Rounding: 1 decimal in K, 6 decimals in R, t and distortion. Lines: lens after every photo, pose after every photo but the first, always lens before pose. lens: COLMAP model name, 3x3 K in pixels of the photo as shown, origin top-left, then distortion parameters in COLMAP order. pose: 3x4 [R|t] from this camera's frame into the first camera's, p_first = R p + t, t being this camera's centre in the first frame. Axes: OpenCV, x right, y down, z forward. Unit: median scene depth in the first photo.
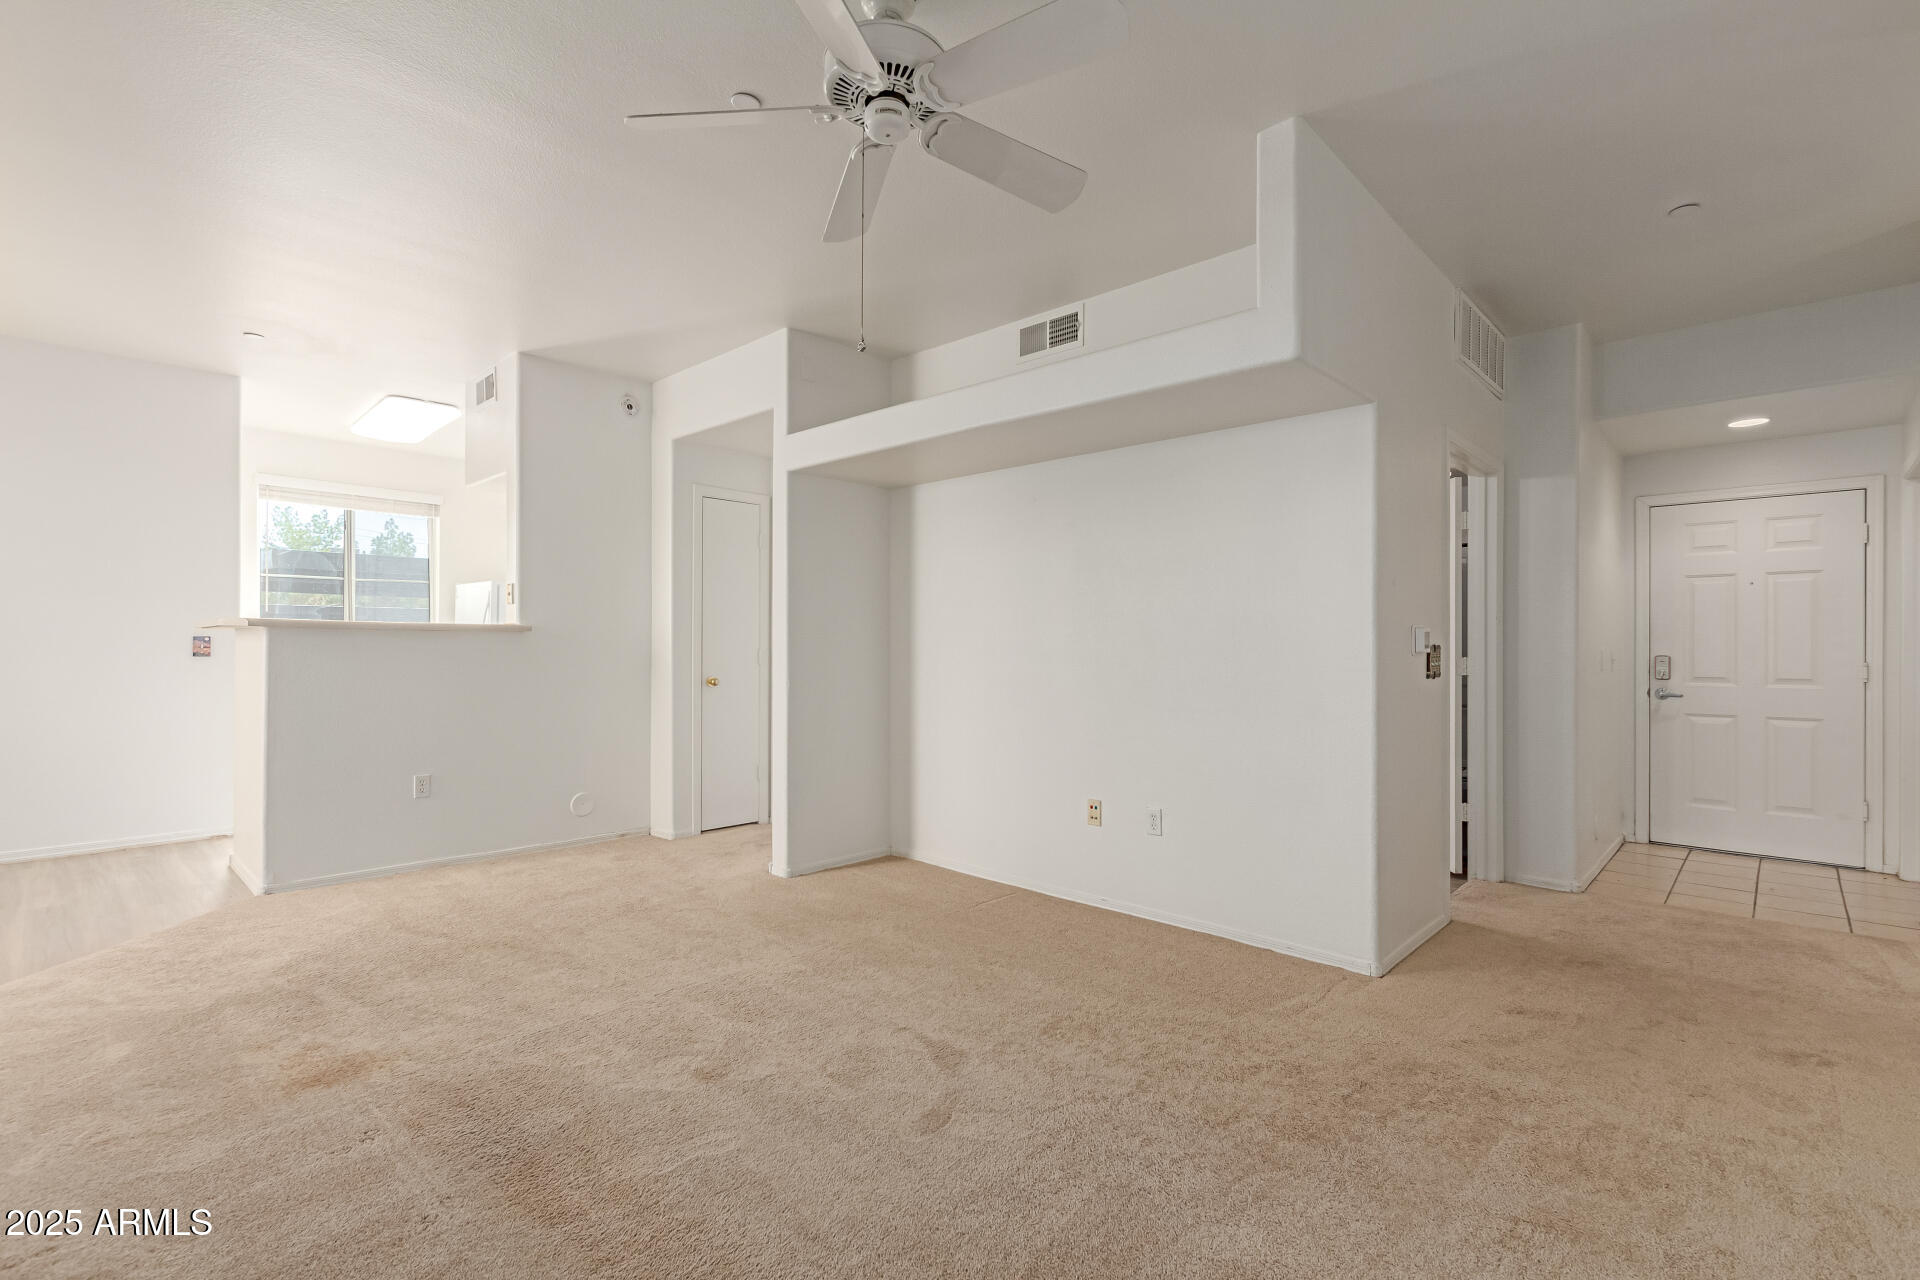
lens RADIAL K [[875.0, 0, 965.2], [0, 875.0, 632.3], [0, 0, 1]] dist [-0.002487, 0.001992]
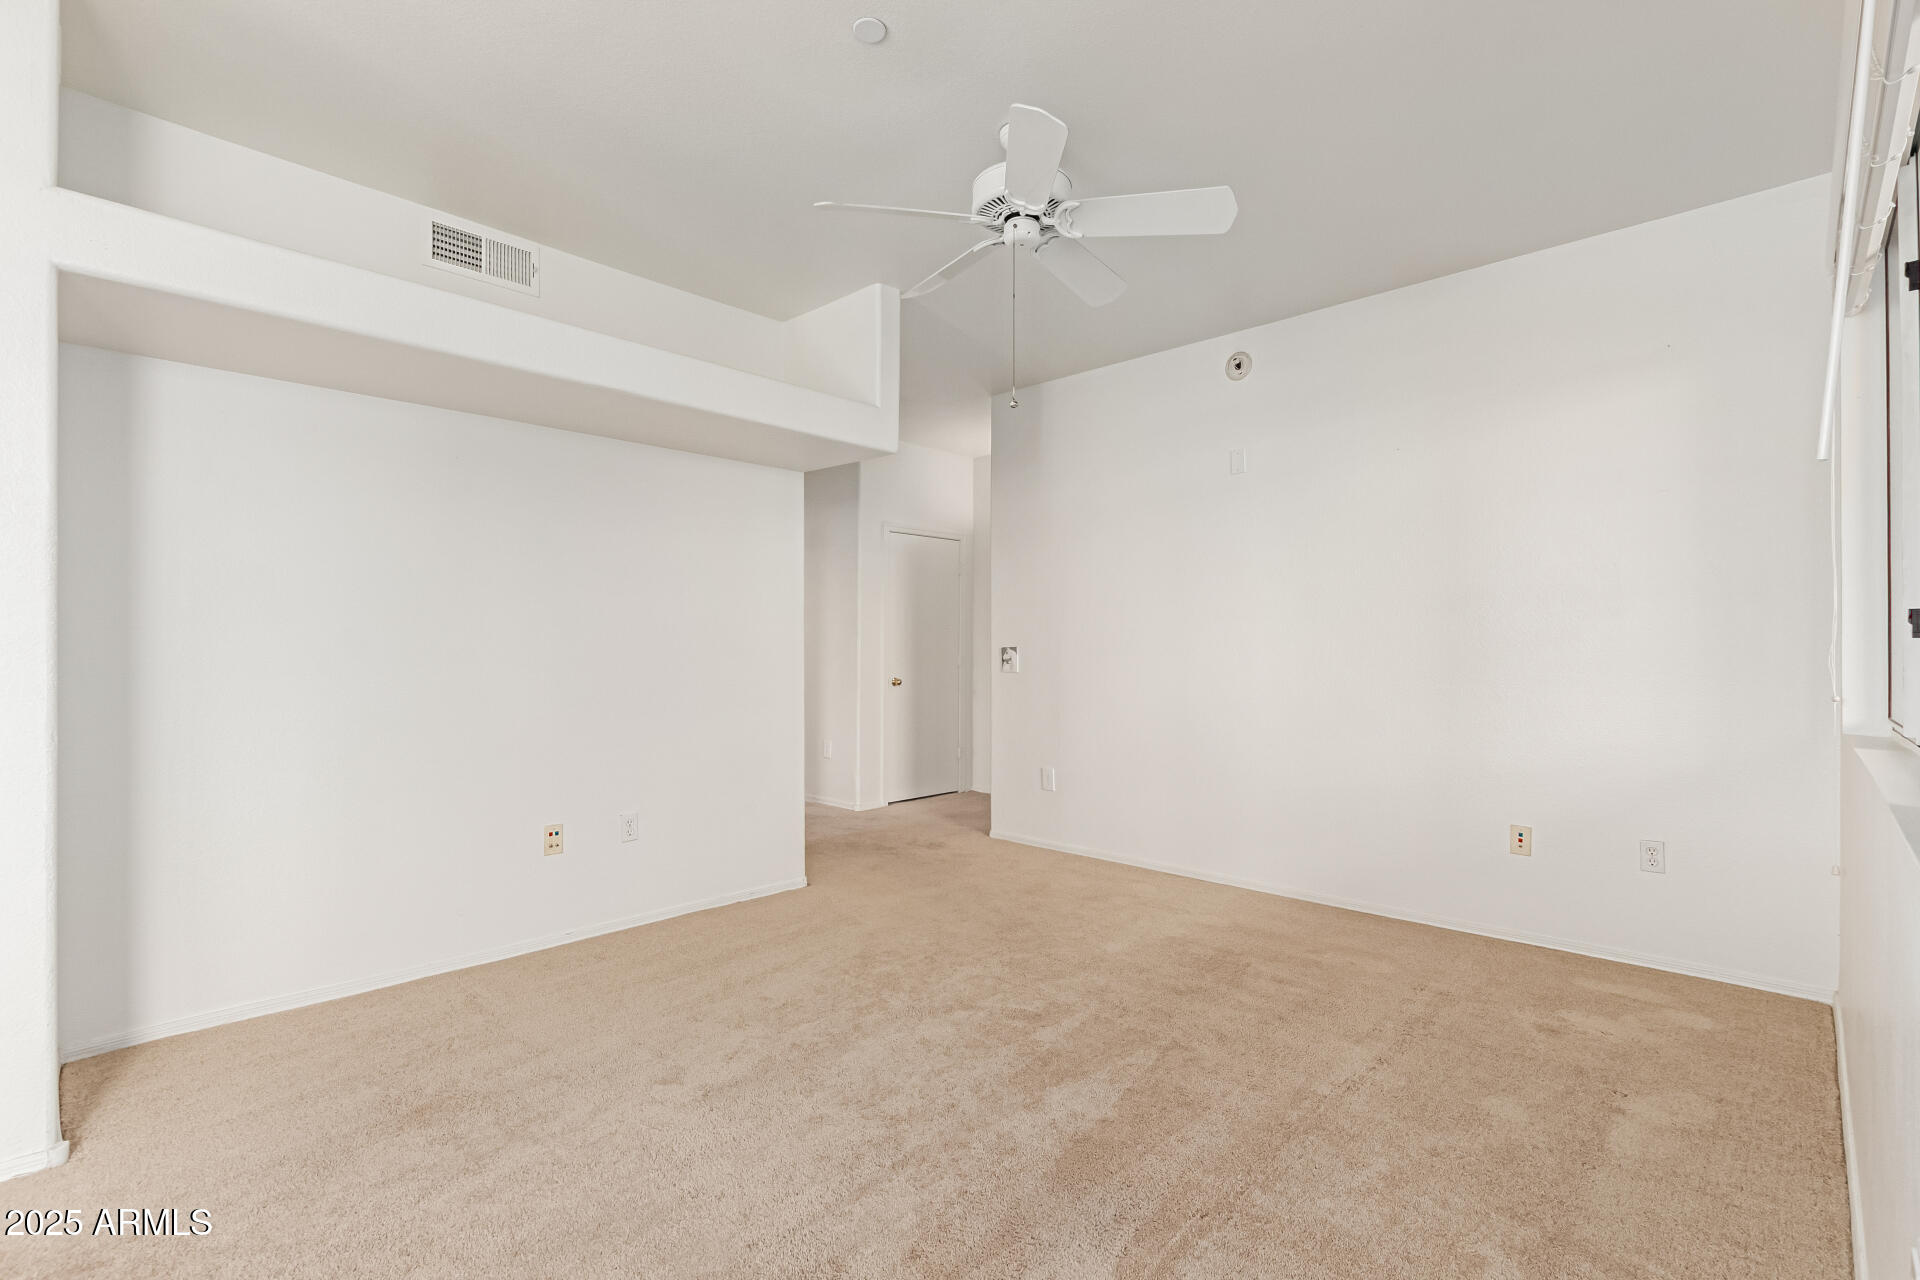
lens RADIAL K [[875.0, 0, 968.6], [0, 875.0, 644.3], [0, 0, 1]] dist [-0.002487, 0.001992]
pose [[0.010965, 0.002338, 0.999937, -0.703297], [-0.009705, 0.999950, -0.002231, 0.008695], [-0.999893, -0.009680, 0.010987, 0.564297]]
